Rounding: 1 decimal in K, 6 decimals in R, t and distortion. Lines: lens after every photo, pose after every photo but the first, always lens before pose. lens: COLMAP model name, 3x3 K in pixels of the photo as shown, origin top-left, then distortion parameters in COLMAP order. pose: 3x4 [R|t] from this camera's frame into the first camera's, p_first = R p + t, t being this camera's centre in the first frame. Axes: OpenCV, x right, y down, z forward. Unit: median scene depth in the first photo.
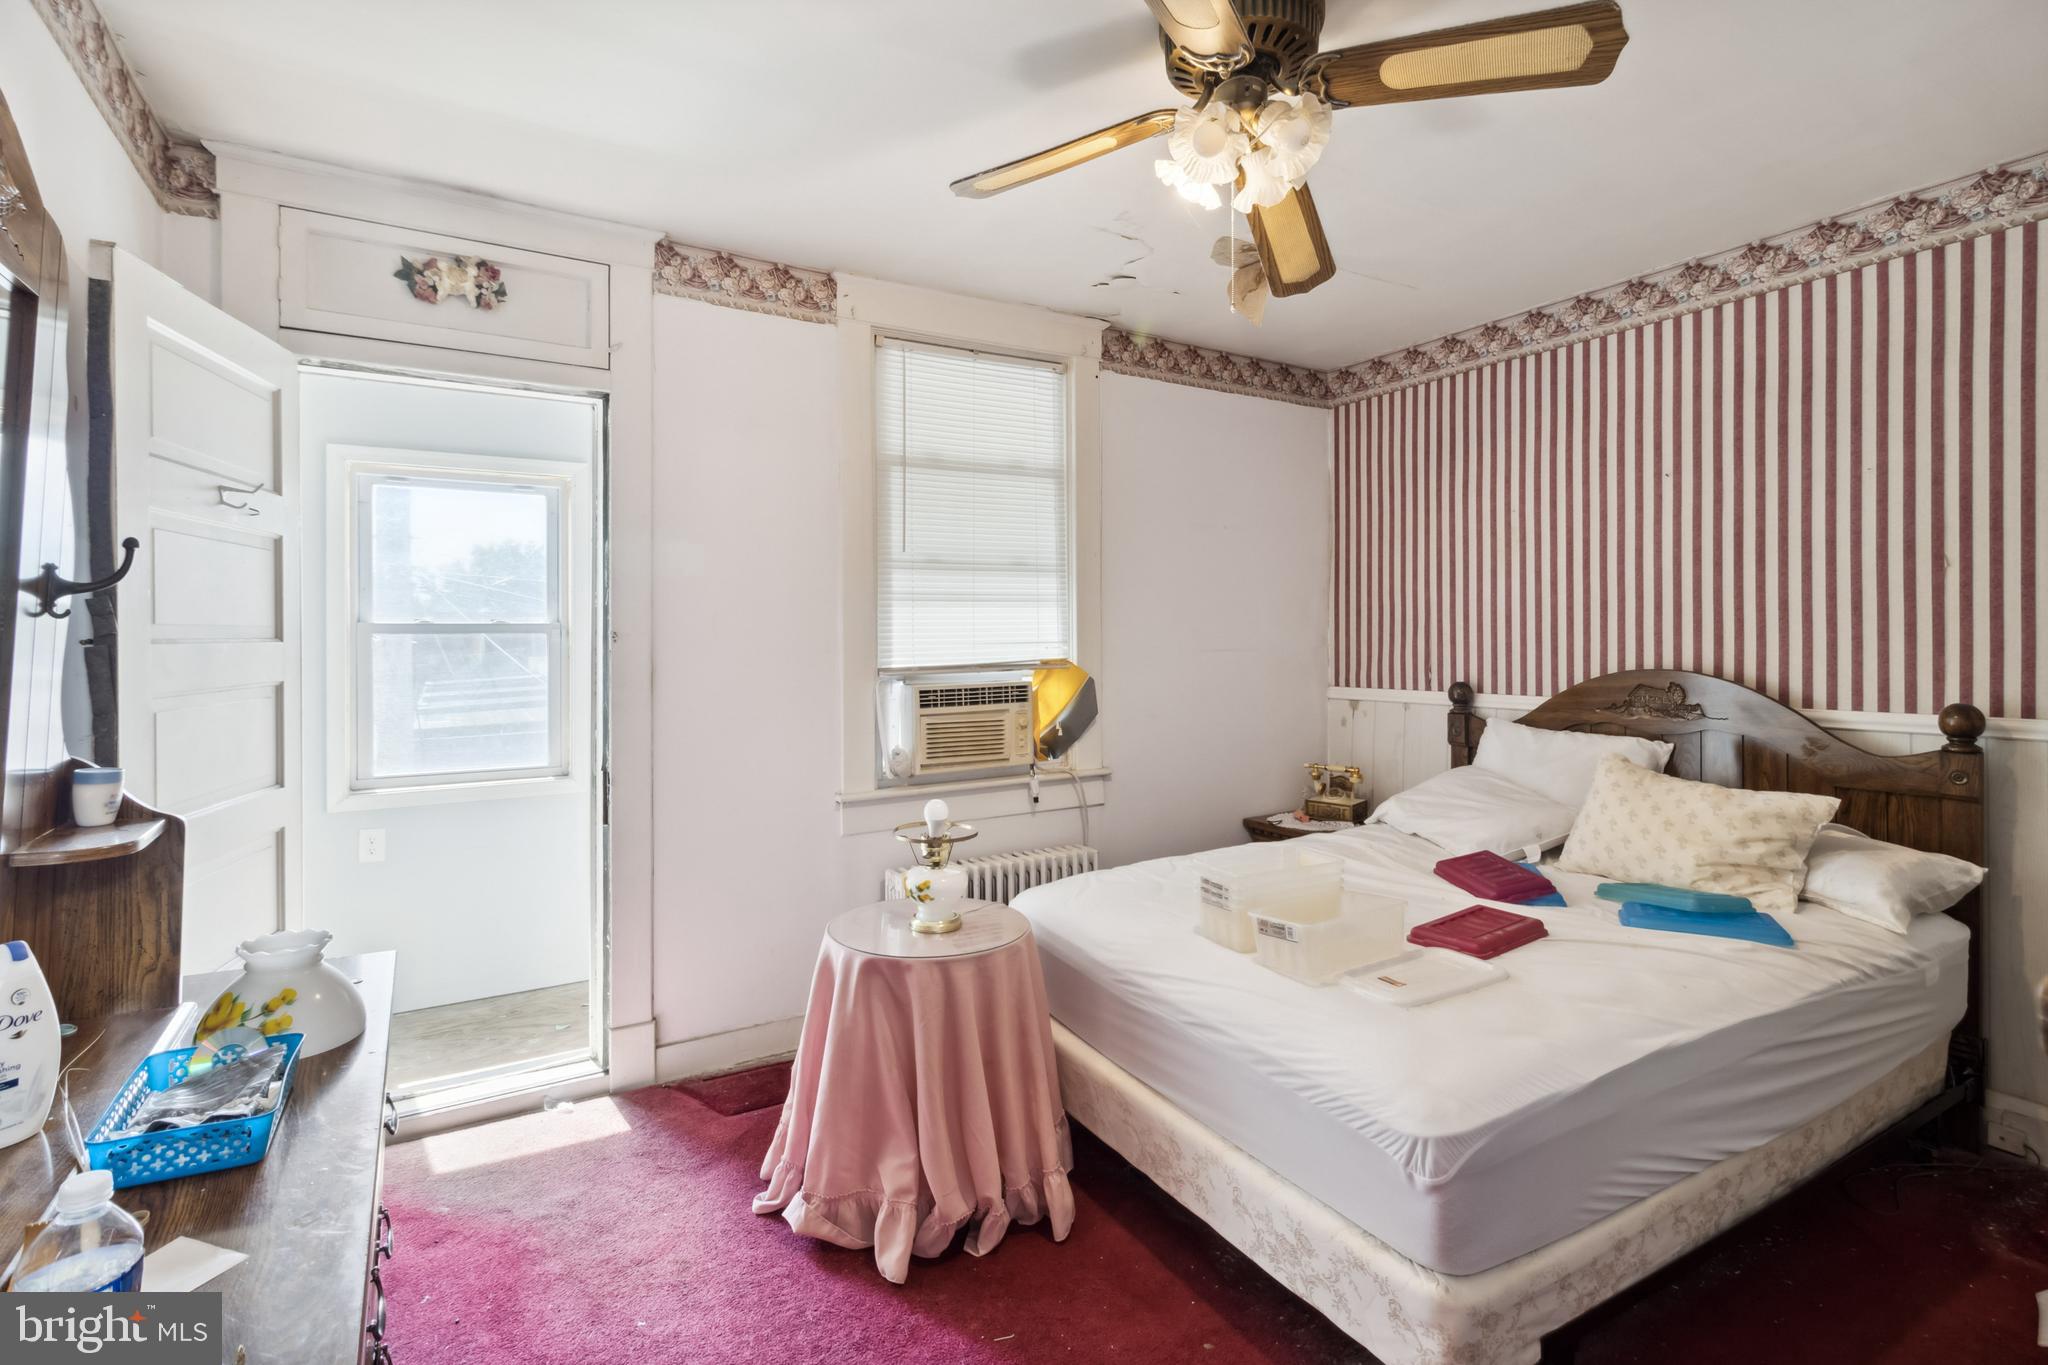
lens RADIAL K [[963.4, 0, 1031.2], [0, 963.4, 640.1], [0, 0, 1]] dist [-0.000356, 0.000451]
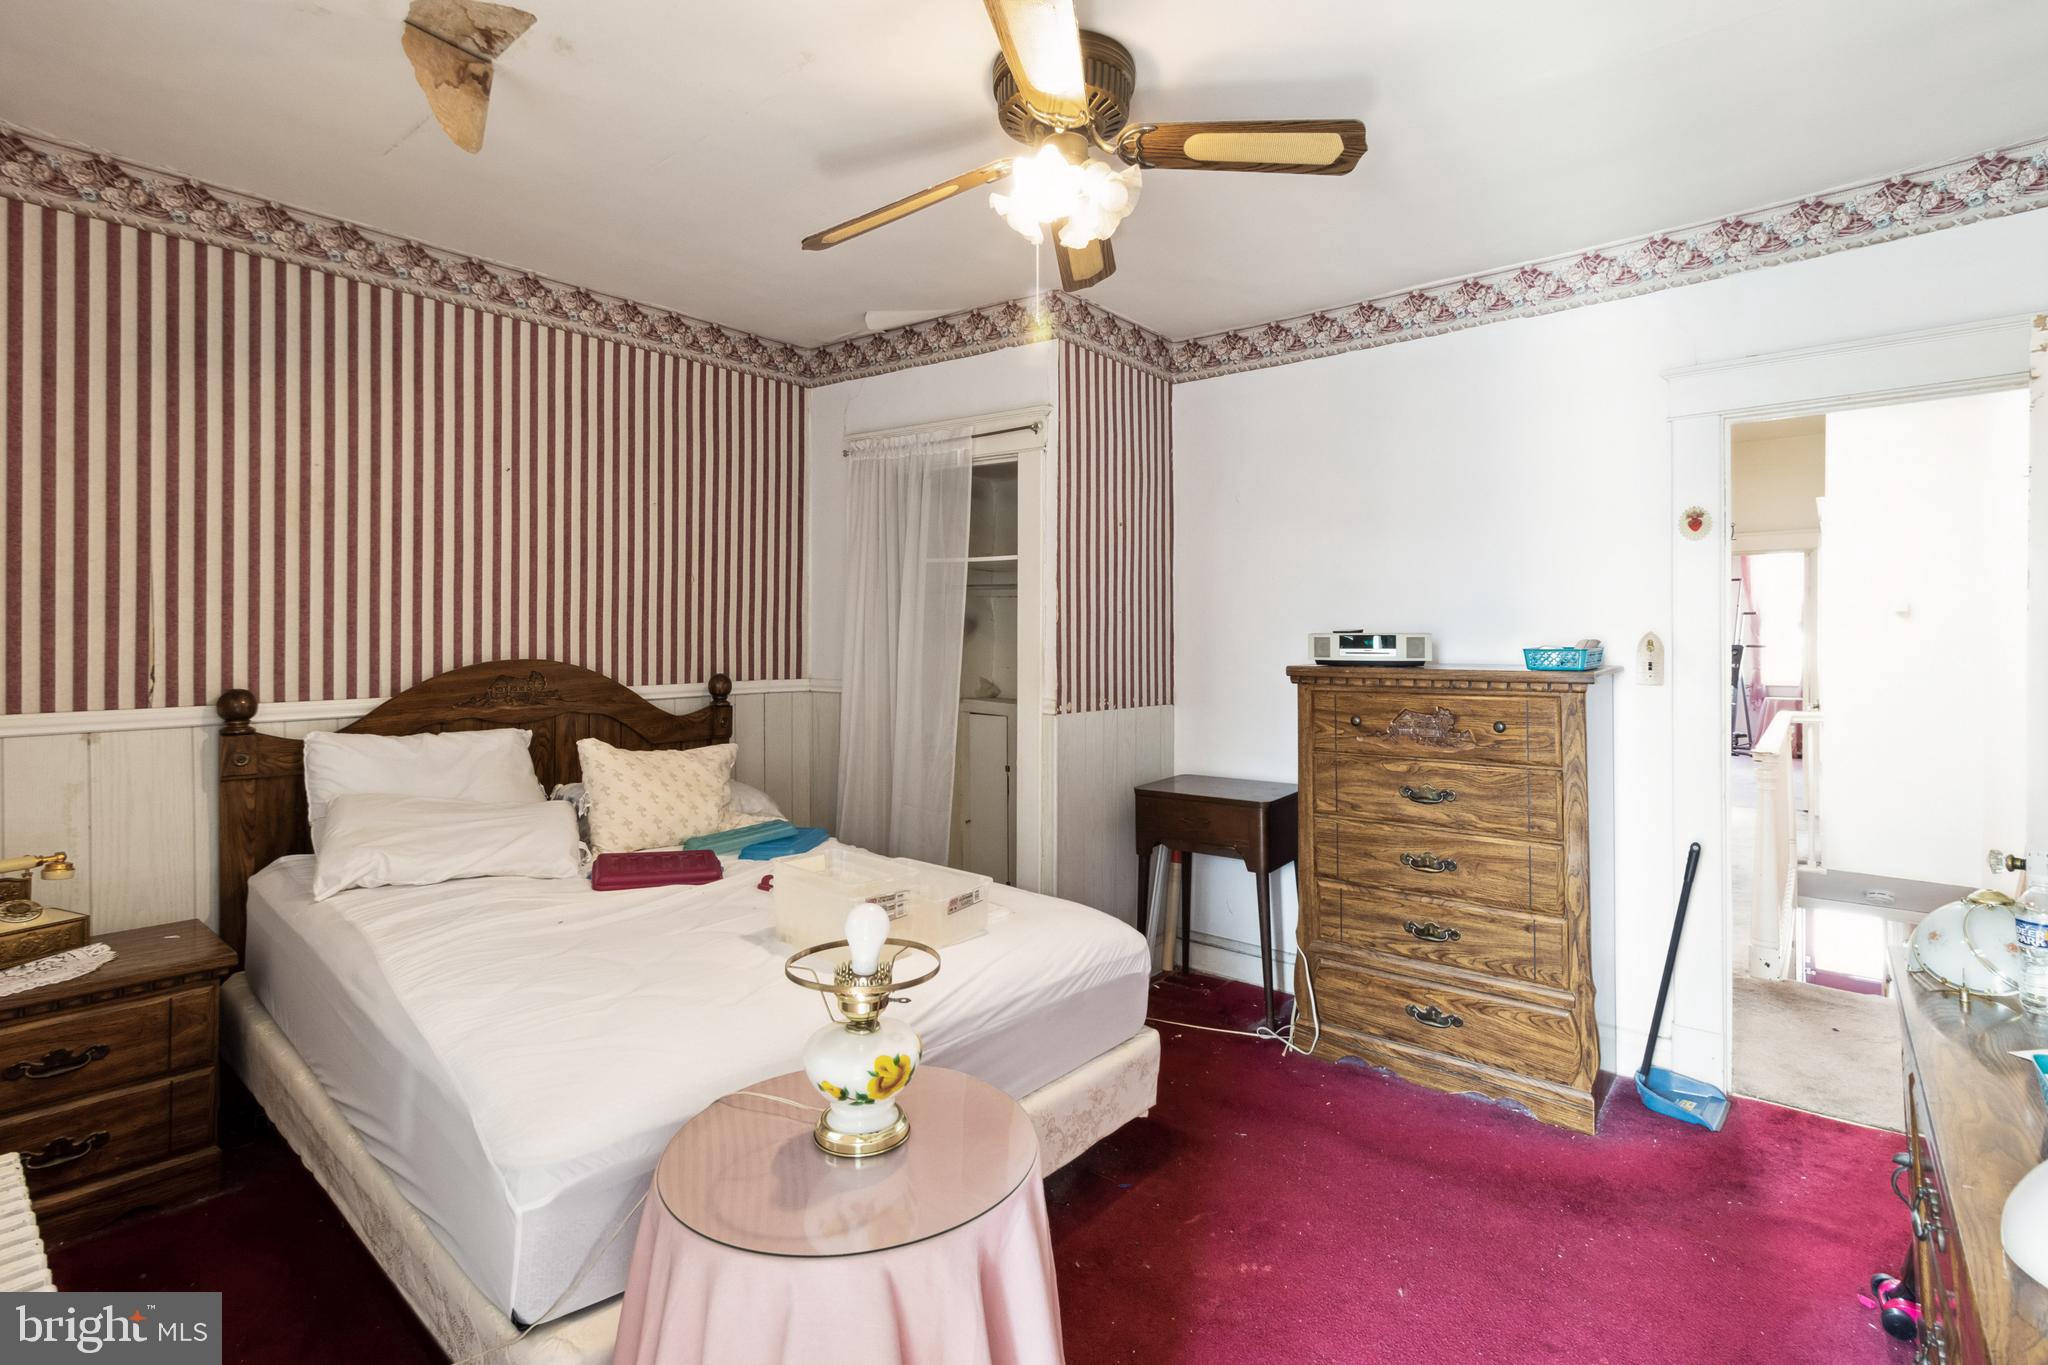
lens RADIAL K [[963.4, 0, 1031.2], [0, 963.4, 640.1], [0, 0, 1]] dist [-0.000356, 0.000451]
pose [[-0.315582, -0.003785, 0.948891, -0.444516], [-0.002608, 0.999992, 0.003122, 0.004174], [-0.948895, -0.001489, -0.315589, 0.729068]]
